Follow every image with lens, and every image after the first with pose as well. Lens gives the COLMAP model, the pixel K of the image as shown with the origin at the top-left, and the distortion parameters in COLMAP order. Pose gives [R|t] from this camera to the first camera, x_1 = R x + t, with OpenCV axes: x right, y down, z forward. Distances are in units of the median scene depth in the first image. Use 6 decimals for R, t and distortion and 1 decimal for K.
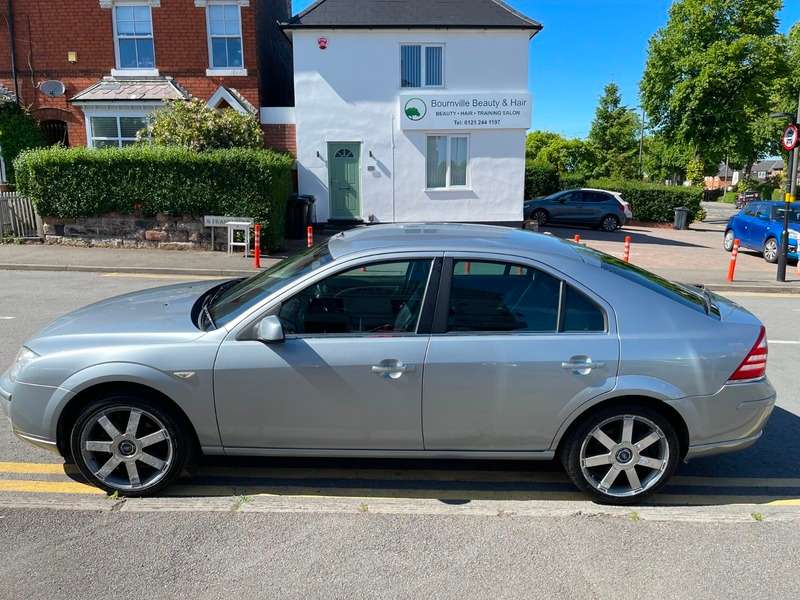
lens RADIAL K [[612.6, 0, 399.9], [0, 612.6, 297.9], [0, 0, 1]] dist [0.083395, -0.111135]
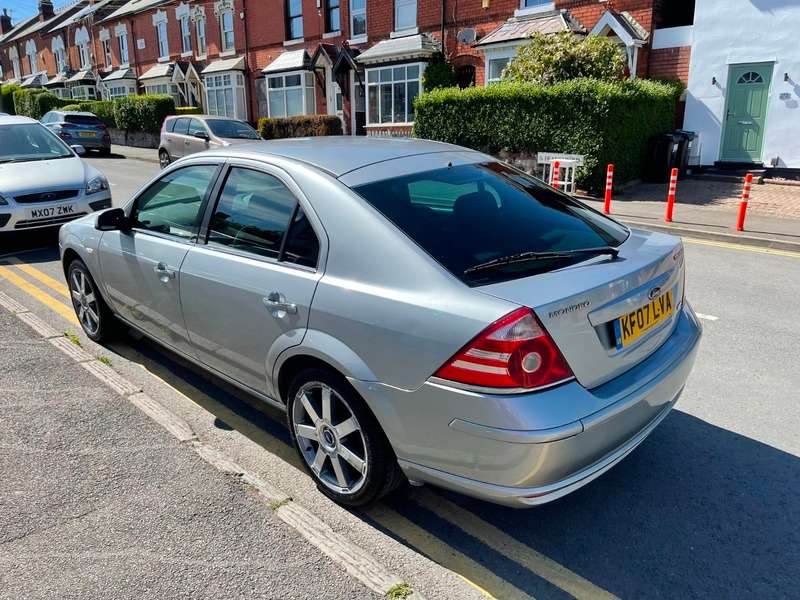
lens RADIAL K [[612.6, 0, 399.9], [0, 612.6, 297.9], [0, 0, 1]] dist [0.083395, -0.111135]
pose [[0.696006, 0.183365, -0.694228, 0.210177], [-0.127125, 0.983038, 0.132197, -0.005632], [0.706693, -0.003756, 0.707511, 0.120808]]
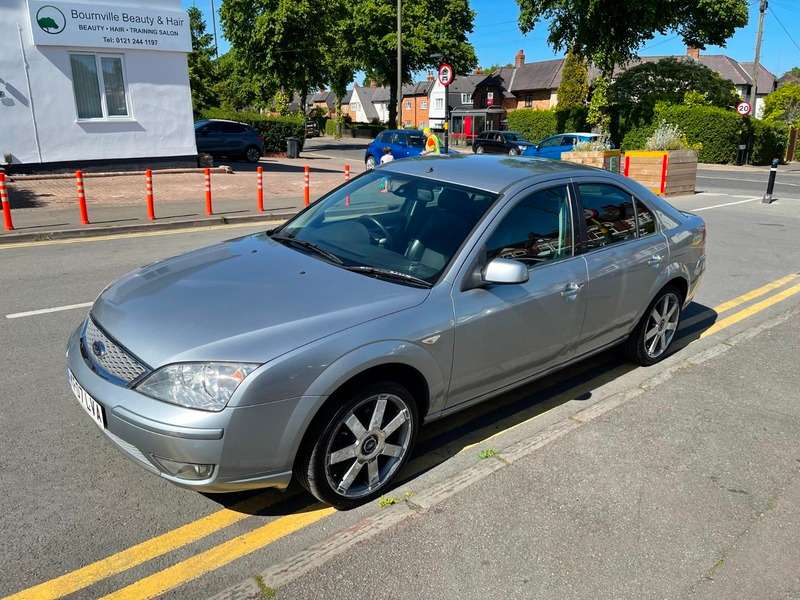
lens RADIAL K [[604.6, 0, 395.8], [0, 604.6, 300.0], [0, 0, 1]] dist [0.082675, -0.113160]
pose [[0.763665, -0.192228, 0.616332, -0.196462], [0.122025, 0.980415, 0.154587, -0.015302], [-0.633976, -0.042844, 0.772165, 0.081707]]
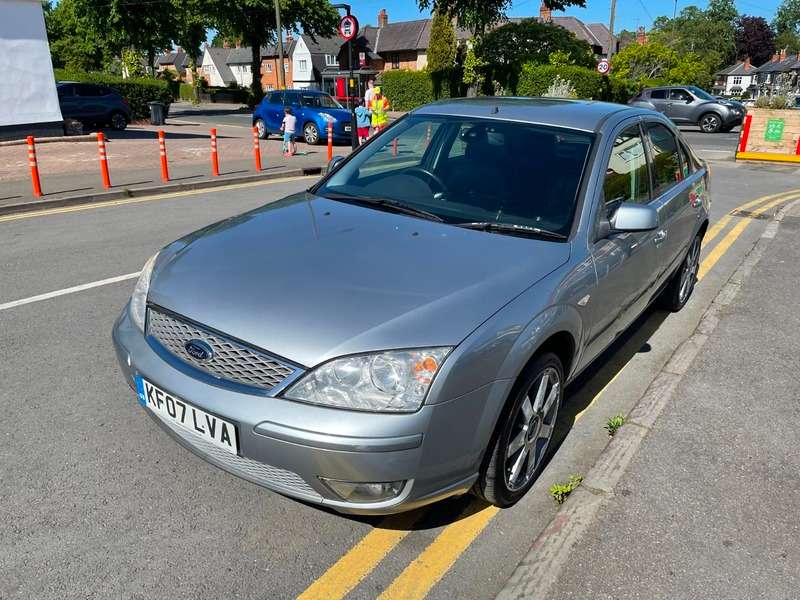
lens RADIAL K [[604.6, 0, 395.8], [0, 604.6, 300.0], [0, 0, 1]] dist [0.082675, -0.113160]
pose [[0.595256, -0.283687, 0.751792, -0.227075], [0.159977, 0.958715, 0.235102, -0.019315], [-0.787450, -0.019676, 0.616065, 0.157204]]
